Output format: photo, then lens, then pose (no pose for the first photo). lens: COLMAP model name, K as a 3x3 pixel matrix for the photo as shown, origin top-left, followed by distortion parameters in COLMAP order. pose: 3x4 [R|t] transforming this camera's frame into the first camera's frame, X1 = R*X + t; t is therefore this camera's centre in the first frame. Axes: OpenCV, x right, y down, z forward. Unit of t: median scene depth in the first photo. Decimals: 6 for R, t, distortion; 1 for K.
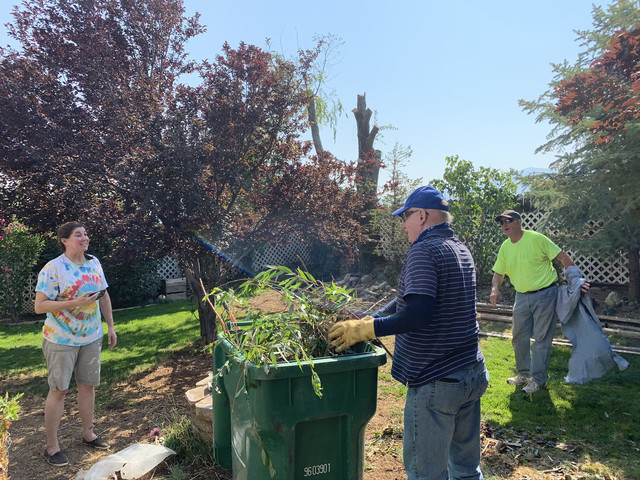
lens RADIAL K [[492.8, 0, 308.1], [0, 492.8, 238.0], [0, 0, 1]] dist [0.014654, -0.007145]
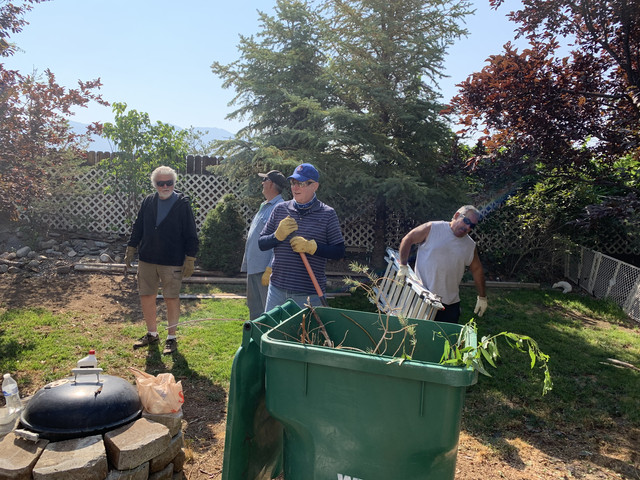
lens RADIAL K [[496.8, 0, 321.9], [0, 496.8, 226.6], [0, 0, 1]] dist [-0.004466, 0.040500]
pose [[0.625343, -0.001026, 0.780349, -0.232595], [-0.047192, 0.998119, 0.039131, 0.004551], [-0.778922, -0.061296, 0.624119, 0.190839]]
